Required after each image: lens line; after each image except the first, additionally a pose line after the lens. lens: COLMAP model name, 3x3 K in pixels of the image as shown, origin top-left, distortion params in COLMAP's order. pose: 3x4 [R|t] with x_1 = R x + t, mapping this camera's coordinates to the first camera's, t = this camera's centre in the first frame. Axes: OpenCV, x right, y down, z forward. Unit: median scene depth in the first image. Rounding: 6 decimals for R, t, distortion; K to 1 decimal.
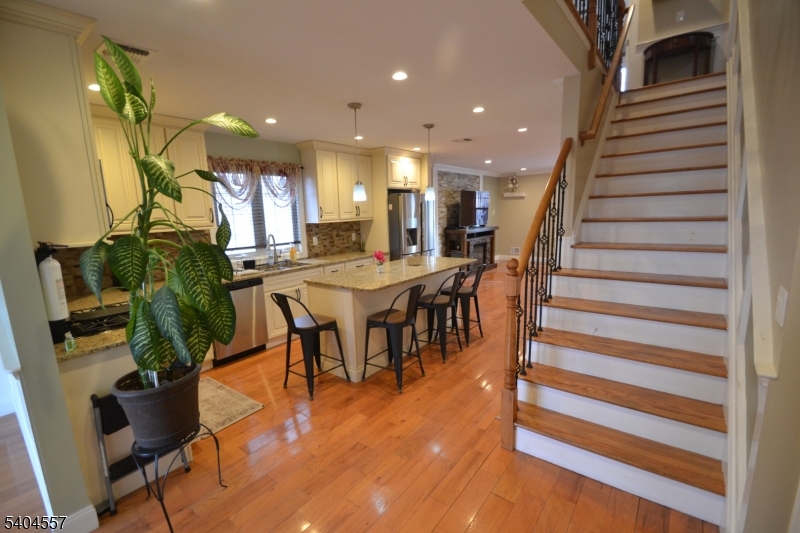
lens RADIAL K [[351.1, 0, 389.9], [0, 351.1, 274.4], [0, 0, 1]] dist [0.001457, -0.011299]
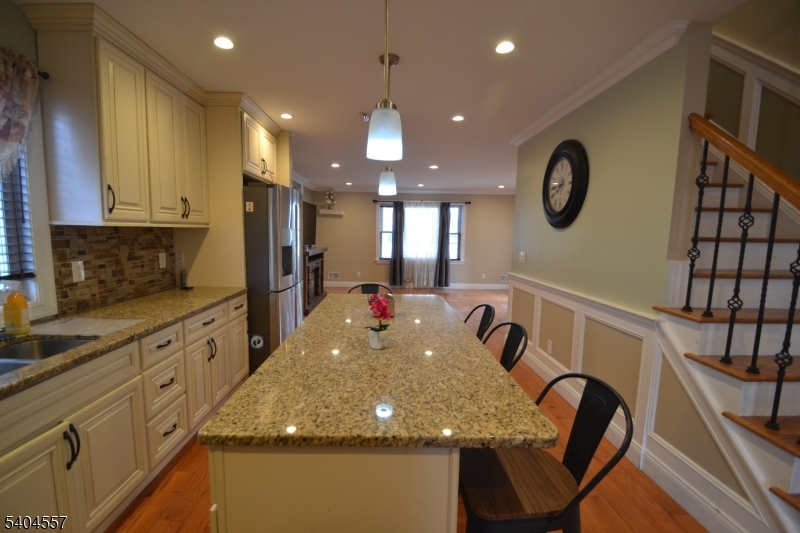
lens RADIAL K [[351.1, 0, 389.9], [0, 351.1, 274.4], [0, 0, 1]] dist [0.001457, -0.011299]
pose [[0.765997, -0.028885, 0.642195, -0.188987], [0.071725, 0.996593, -0.040726, -0.047951], [-0.638831, 0.077257, 0.765458, 0.453707]]
